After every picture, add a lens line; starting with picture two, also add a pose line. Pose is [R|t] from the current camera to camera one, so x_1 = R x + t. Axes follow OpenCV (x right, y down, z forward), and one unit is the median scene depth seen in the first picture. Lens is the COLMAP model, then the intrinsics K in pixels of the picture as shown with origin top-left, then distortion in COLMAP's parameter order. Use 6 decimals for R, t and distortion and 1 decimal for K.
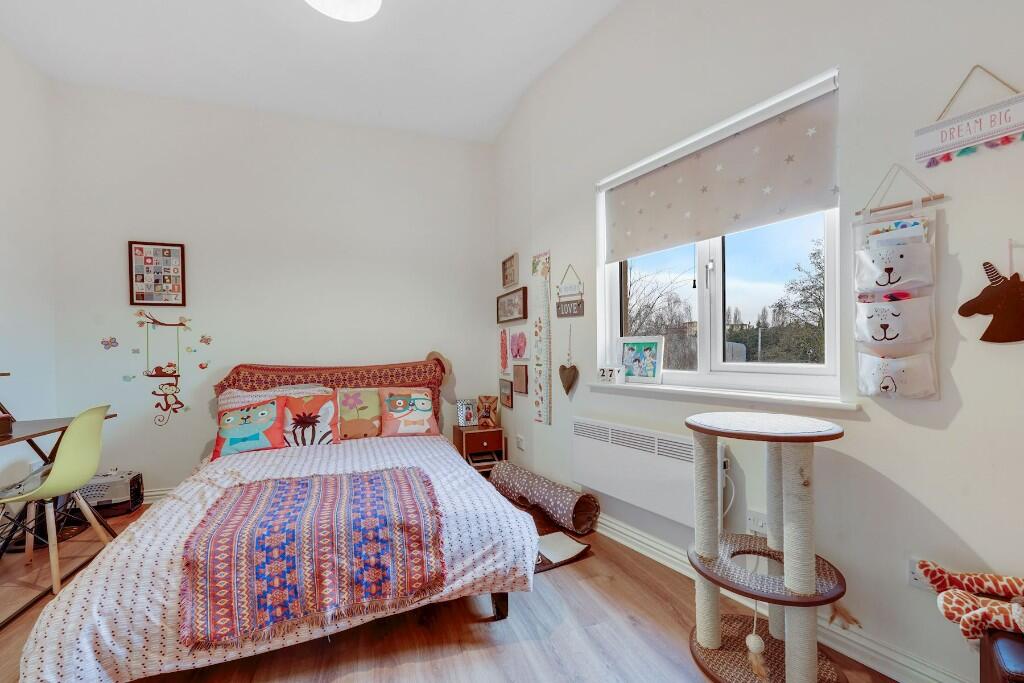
lens RADIAL K [[421.3, 0, 509.8], [0, 421.3, 348.5], [0, 0, 1]] dist [-0.001643, -0.000154]
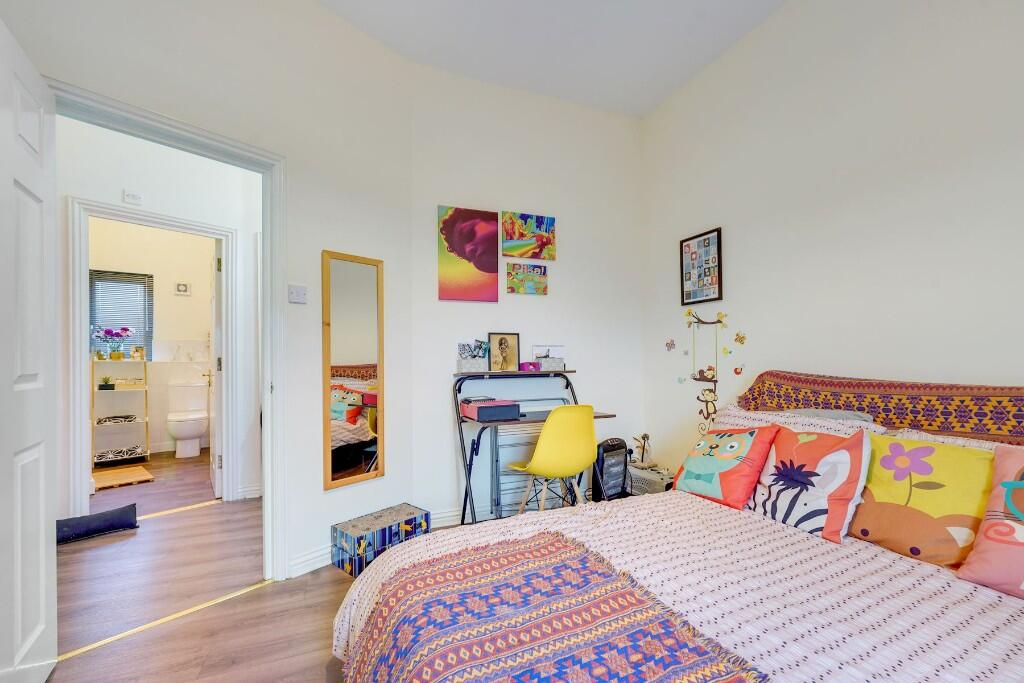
lens RADIAL K [[421.3, 0, 506.9], [0, 421.3, 349.1], [0, 0, 1]] dist [-0.001643, -0.000154]
pose [[0.042329, -0.011665, -0.999036, 0.057948], [0.011659, 0.999870, -0.011181, 0.003895], [0.999036, -0.011175, 0.042460, 0.542607]]
